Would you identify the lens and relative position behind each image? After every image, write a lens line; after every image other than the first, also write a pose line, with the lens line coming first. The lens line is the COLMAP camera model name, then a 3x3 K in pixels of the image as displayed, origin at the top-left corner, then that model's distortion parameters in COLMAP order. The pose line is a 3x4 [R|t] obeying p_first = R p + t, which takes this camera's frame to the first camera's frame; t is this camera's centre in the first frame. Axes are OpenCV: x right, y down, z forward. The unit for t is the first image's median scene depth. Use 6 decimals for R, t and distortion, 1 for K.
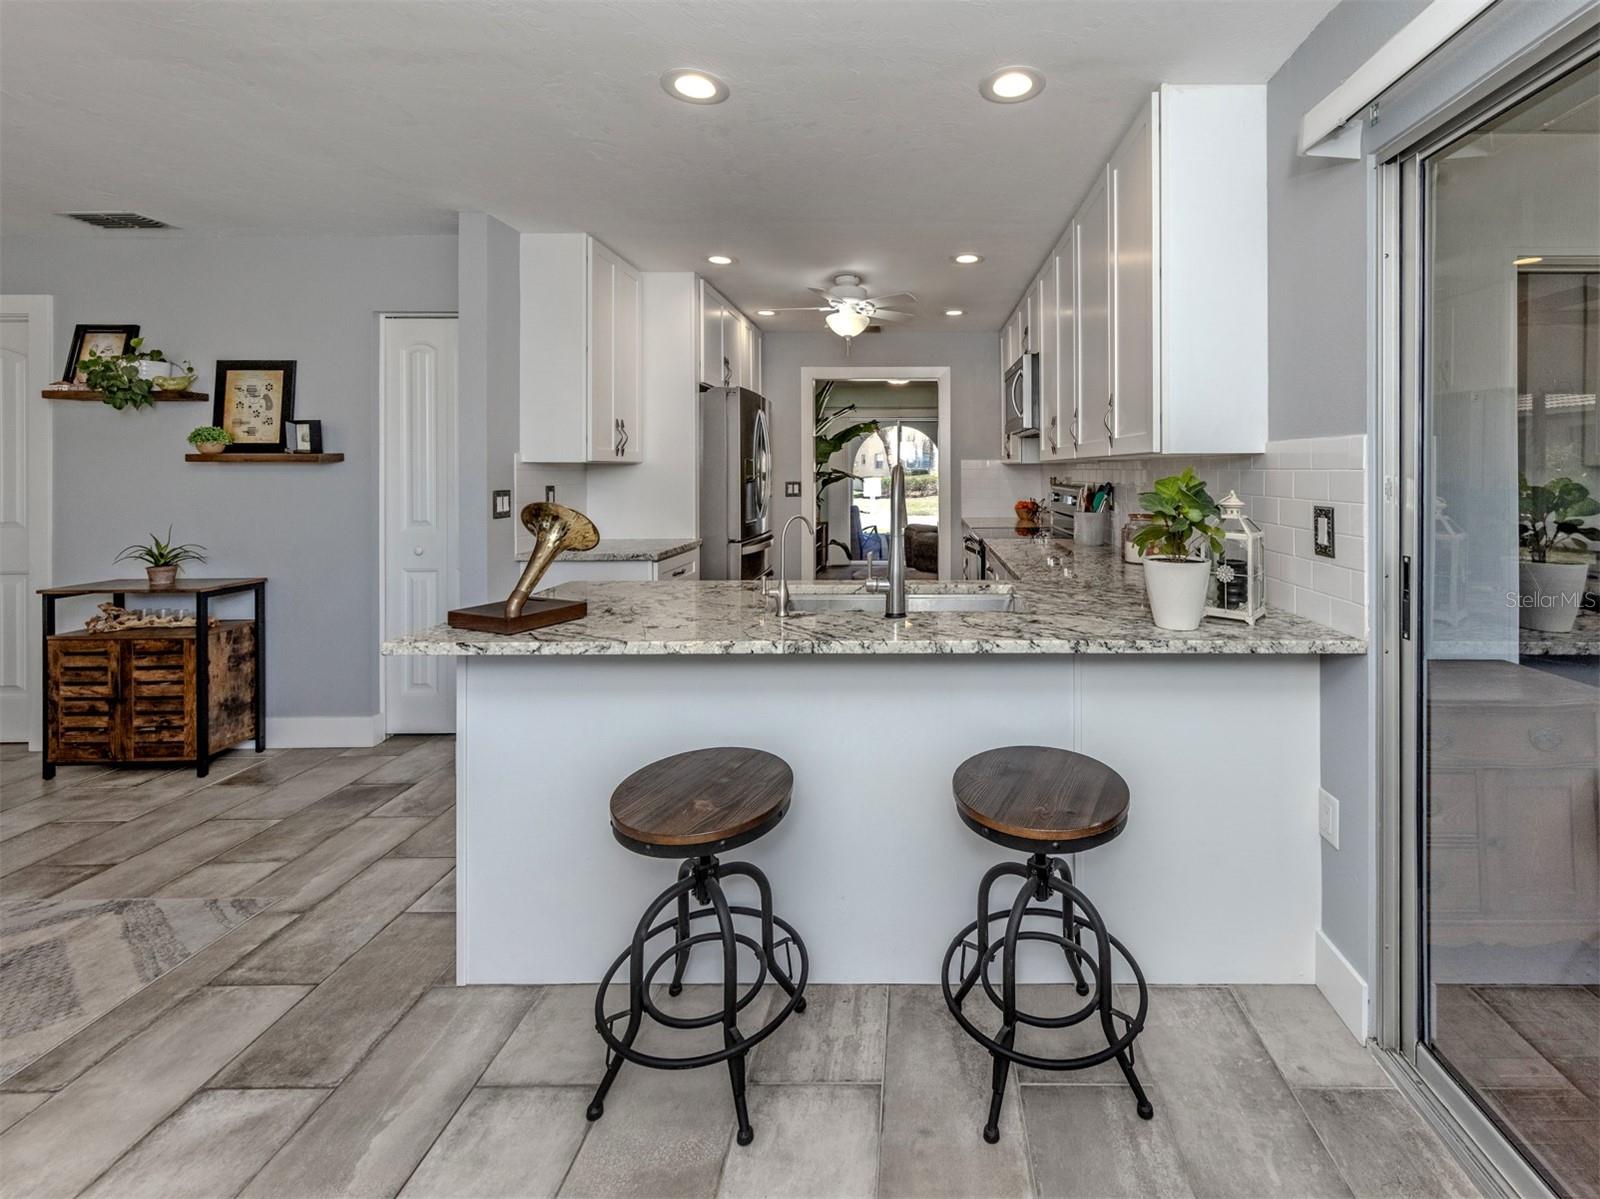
lens RADIAL K [[700.4, 0, 1037.0], [0, 700.4, 461.8], [0, 0, 1]] dist [0.001636, -0.000057]
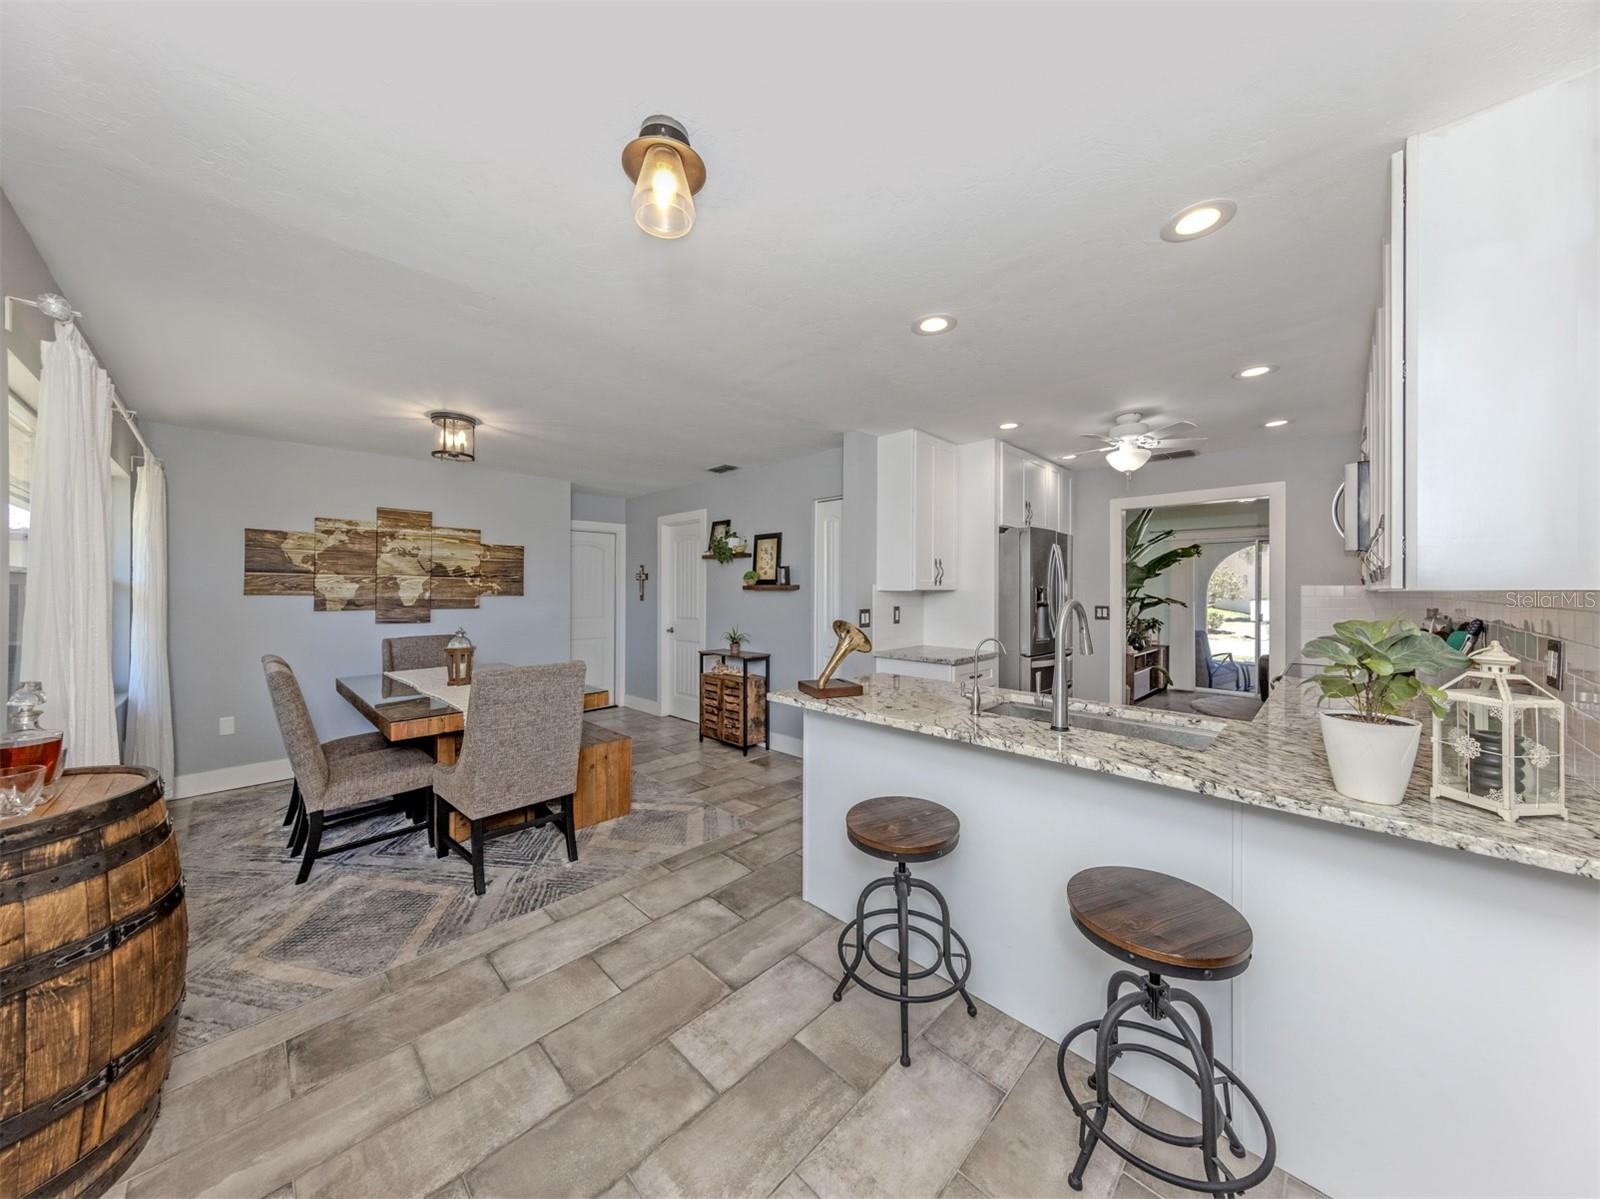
lens RADIAL K [[652.1, 0, 802.9], [0, 652.1, 572.7], [0, 0, 1]] dist [-0.000786, -0.000372]
pose [[0.648136, -0.014249, -0.761392, 0.252961], [0.003888, 0.999874, -0.015402, -0.019224], [0.761515, 0.007022, 0.648109, -0.026279]]
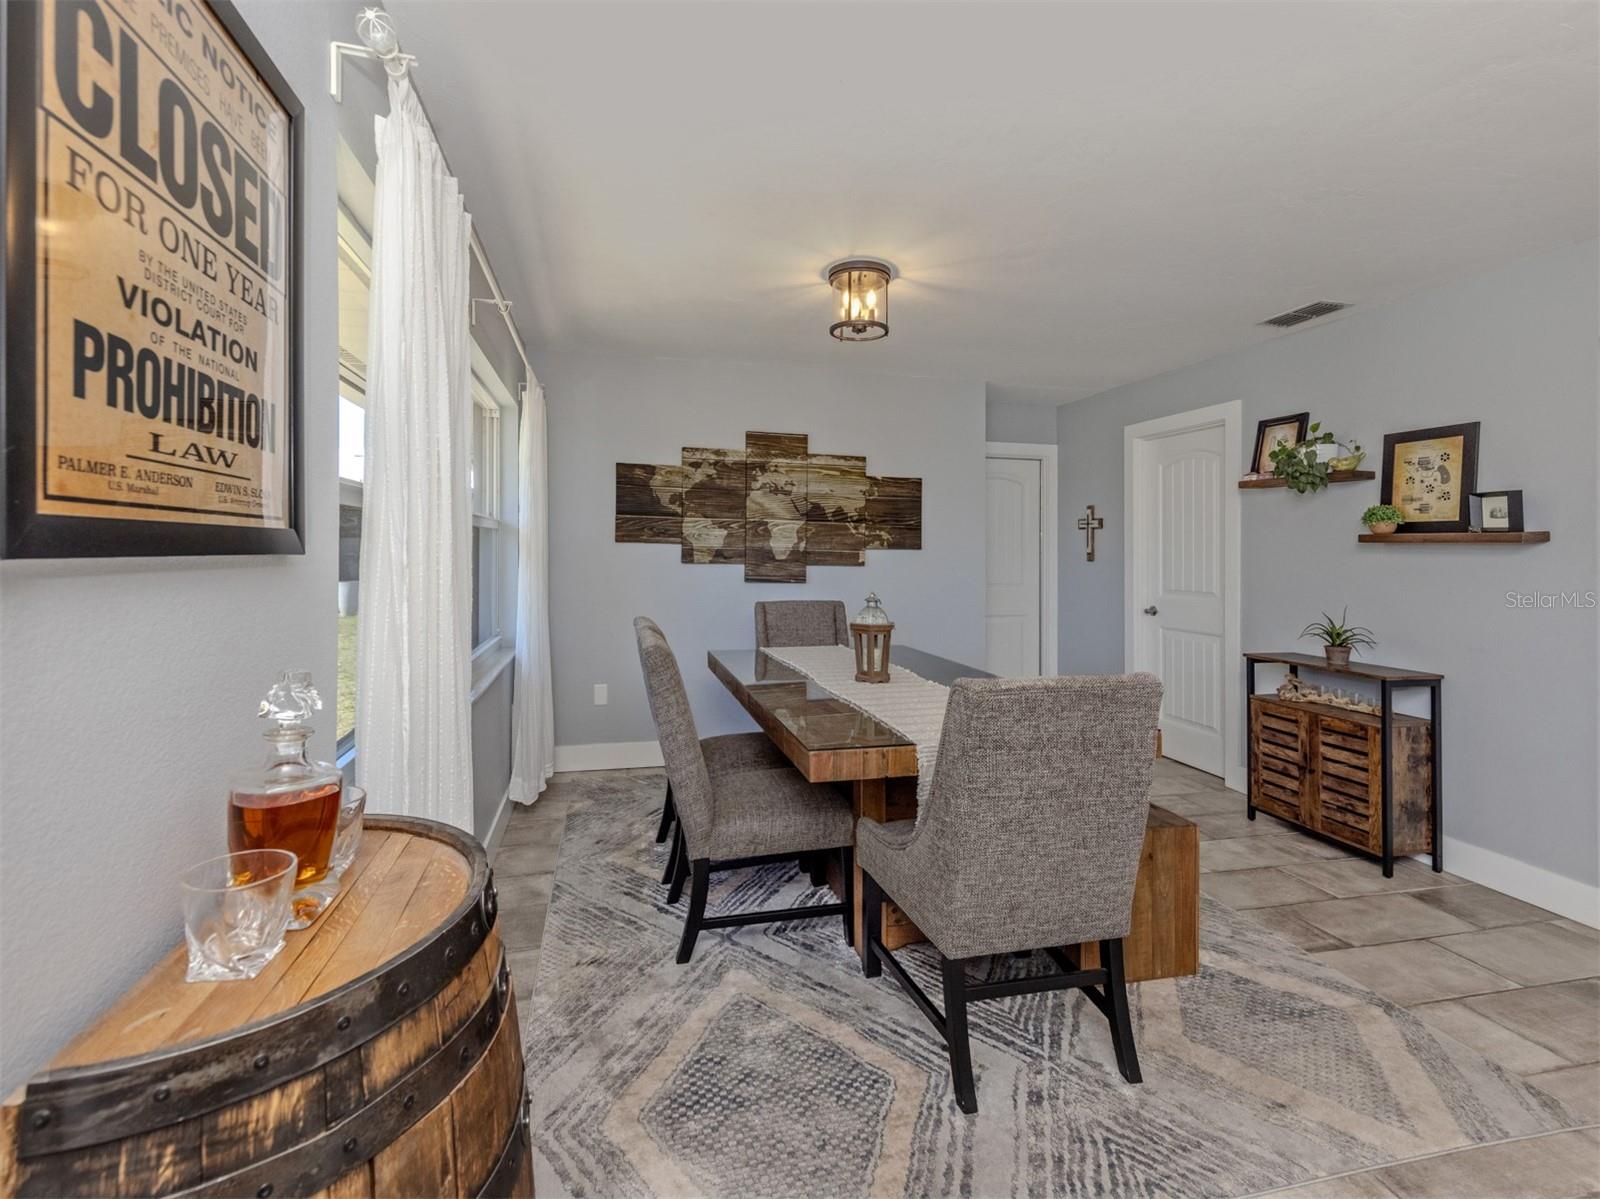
lens RADIAL K [[722.9, 0, 653.7], [0, 722.9, 554.4], [0, 0, 1]] dist [0.000374, 0.000240]
pose [[0.051736, 0.013001, -0.998576, -0.268210], [-0.004549, 0.999908, 0.012783, 0.008321], [0.998650, 0.003881, 0.051791, -0.031859]]
